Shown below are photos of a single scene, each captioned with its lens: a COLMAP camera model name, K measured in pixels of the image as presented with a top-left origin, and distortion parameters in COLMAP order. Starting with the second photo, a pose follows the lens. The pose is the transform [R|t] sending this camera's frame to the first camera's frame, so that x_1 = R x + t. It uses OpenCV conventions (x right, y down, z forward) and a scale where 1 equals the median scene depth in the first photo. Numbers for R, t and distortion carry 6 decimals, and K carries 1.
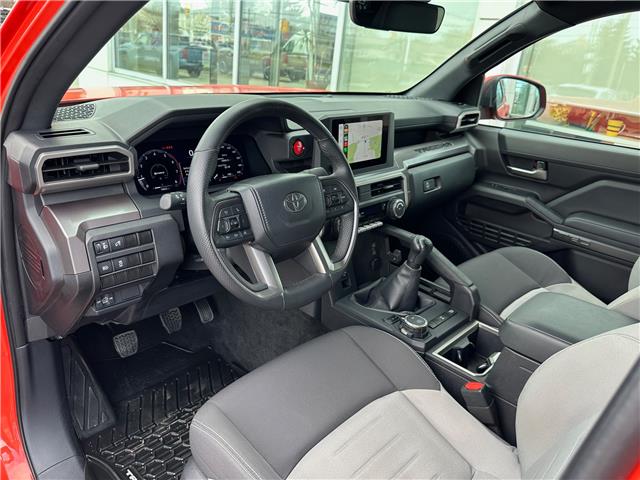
lens RADIAL K [[472.6, 0, 317.1], [0, 472.6, 235.3], [0, 0, 1]] dist [0.089094, -0.161606]
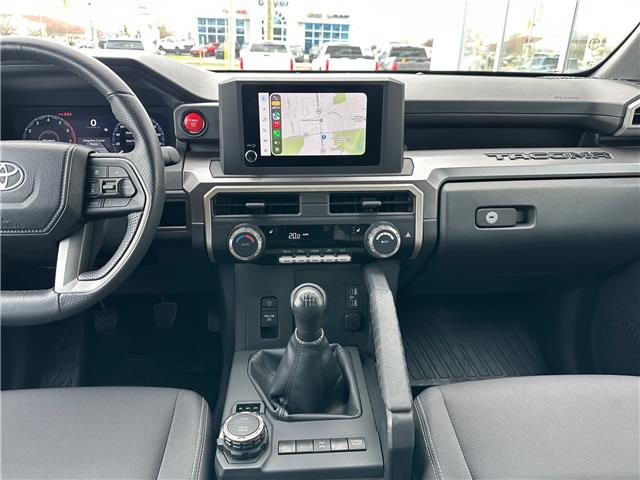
lens RADIAL K [[472.6, 0, 317.1], [0, 472.6, 235.3], [0, 0, 1]] dist [0.089094, -0.161606]
pose [[0.737049, 0.177273, -0.652176, 0.503434], [-0.207733, 0.977695, 0.030989, -0.065922], [0.643122, 0.112638, 0.757434, 0.492432]]
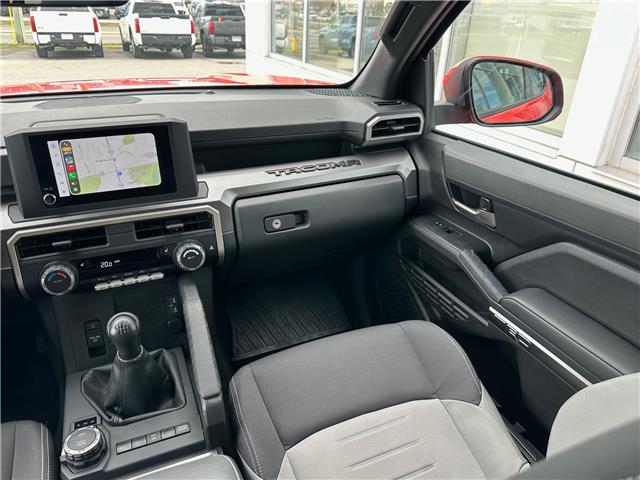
lens RADIAL K [[466.1, 0, 321.2], [0, 466.1, 240.7], [0, 0, 1]] dist [0.095057, -0.151817]
pose [[0.926555, 0.110277, -0.359632, 0.609442], [-0.091130, 0.993388, 0.069823, -0.149801], [0.364954, -0.031921, 0.930478, 0.418921]]
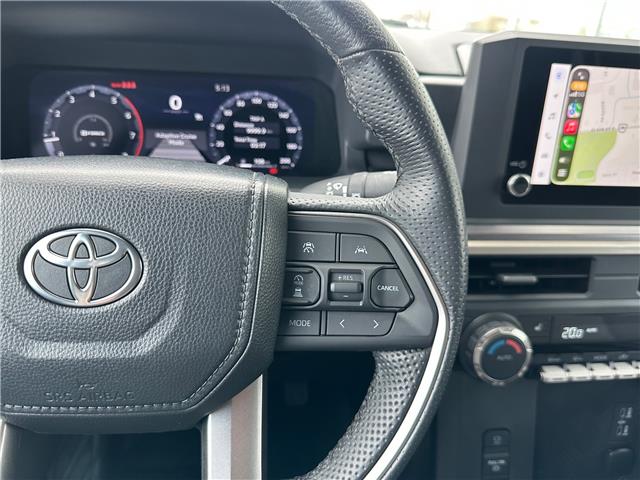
lens RADIAL K [[497.6, 0, 320.0], [0, 497.6, 240.0], [0, 0, 1]] dist [0.005569, -0.064168]
pose [[0.774131, 0.228100, -0.590501, 0.133782], [-0.236092, 0.969554, 0.065011, -0.083781], [0.587351, 0.089086, 0.804414, 0.548492]]
